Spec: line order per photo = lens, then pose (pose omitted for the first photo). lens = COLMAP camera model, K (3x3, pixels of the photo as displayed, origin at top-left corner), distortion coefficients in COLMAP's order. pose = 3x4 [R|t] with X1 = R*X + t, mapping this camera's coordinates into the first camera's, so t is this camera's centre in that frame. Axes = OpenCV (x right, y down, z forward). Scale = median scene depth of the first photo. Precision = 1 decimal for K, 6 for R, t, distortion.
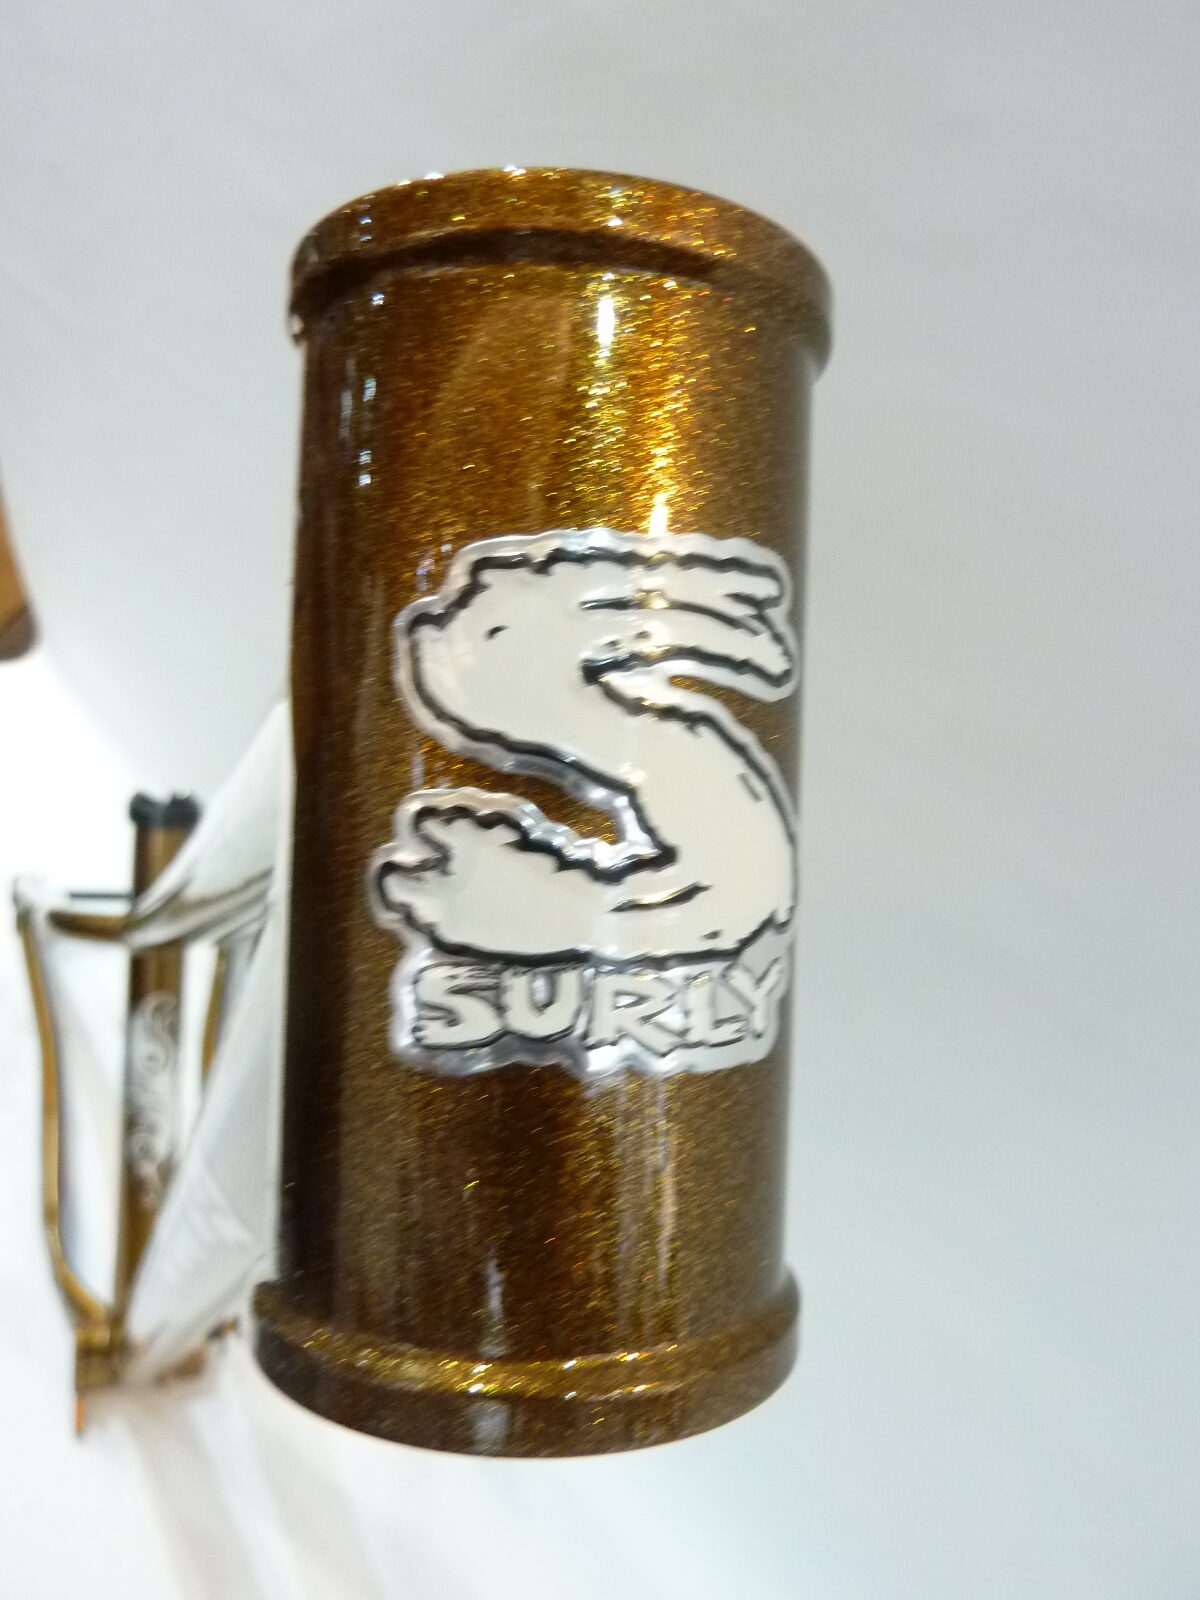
lens RADIAL K [[1227.7, 0, 598.5], [0, 1227.7, 808.8], [0, 0, 1]] dist [-0.025526, -0.010159]
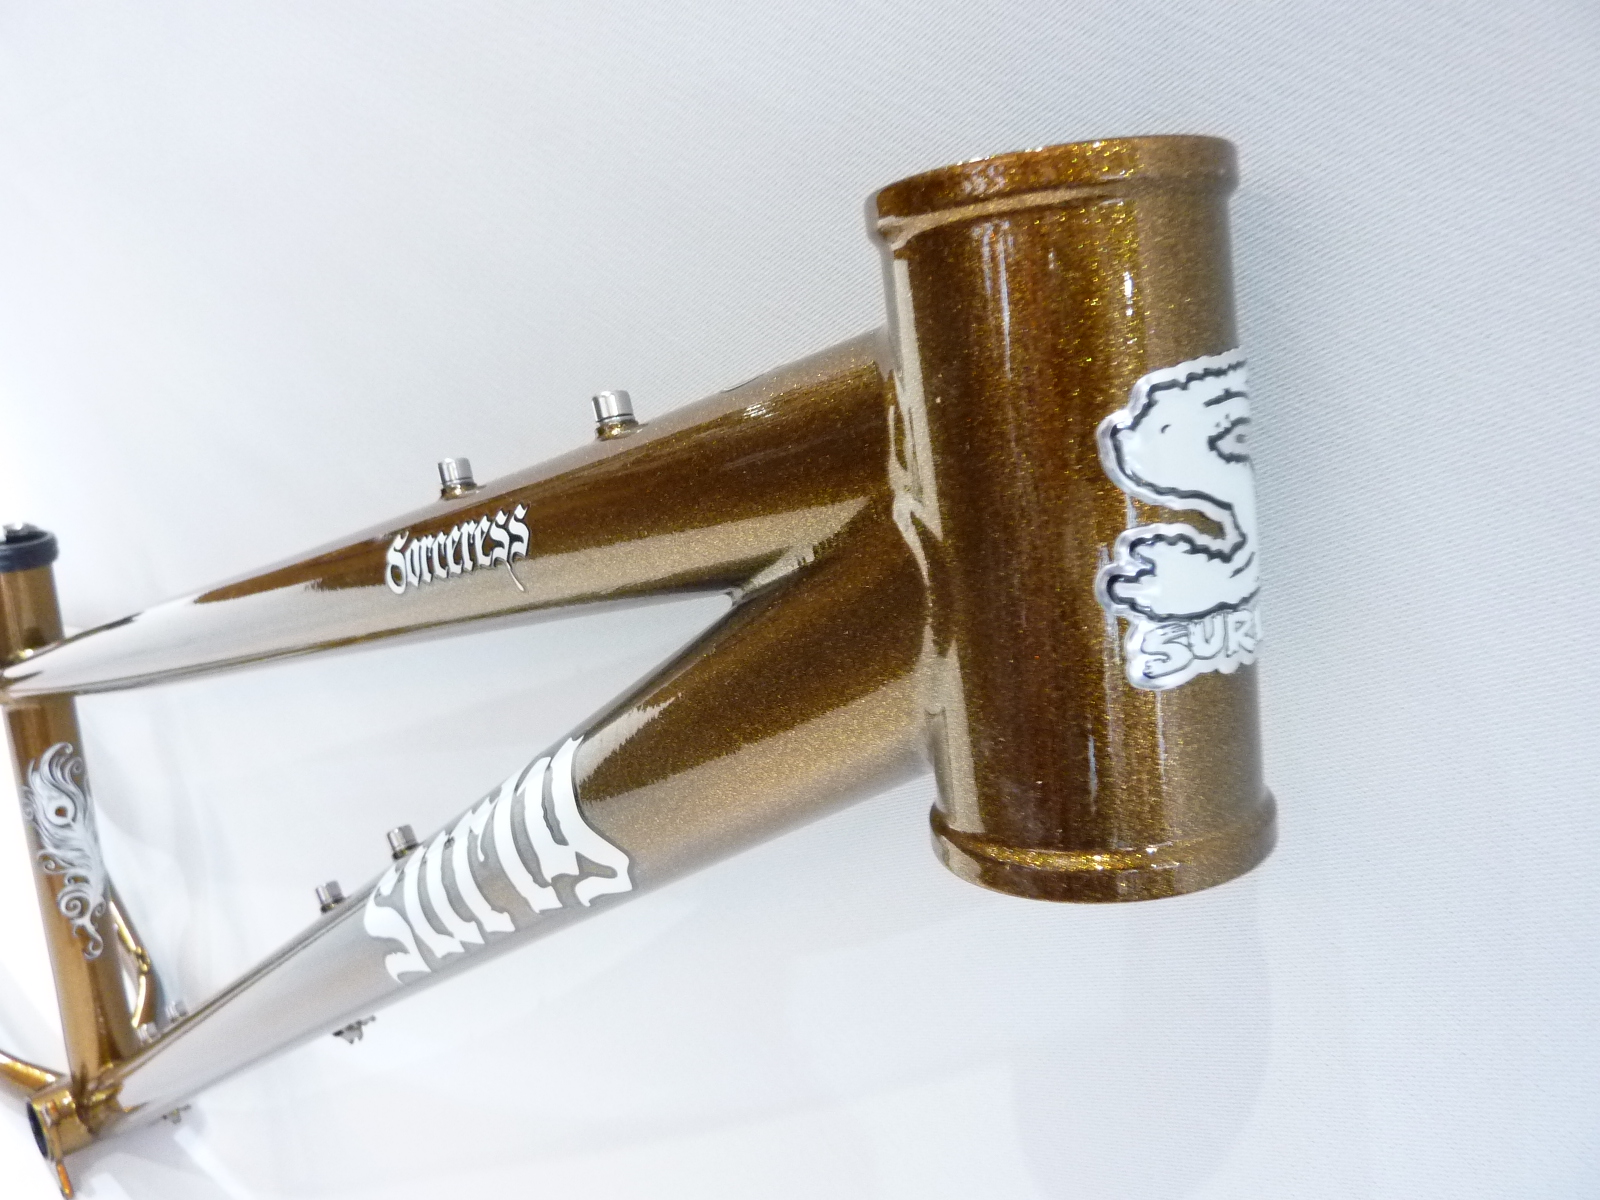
lens RADIAL K [[1227.7, 0, 793.4], [0, 1227.7, 598.1], [0, 0, 1]] dist [-0.025526, -0.010159]
pose [[0.923501, -0.202785, 0.325613, -1.136169], [0.152919, 0.973099, 0.172318, -0.282802], [-0.351798, -0.109343, 0.929668, -0.393682]]
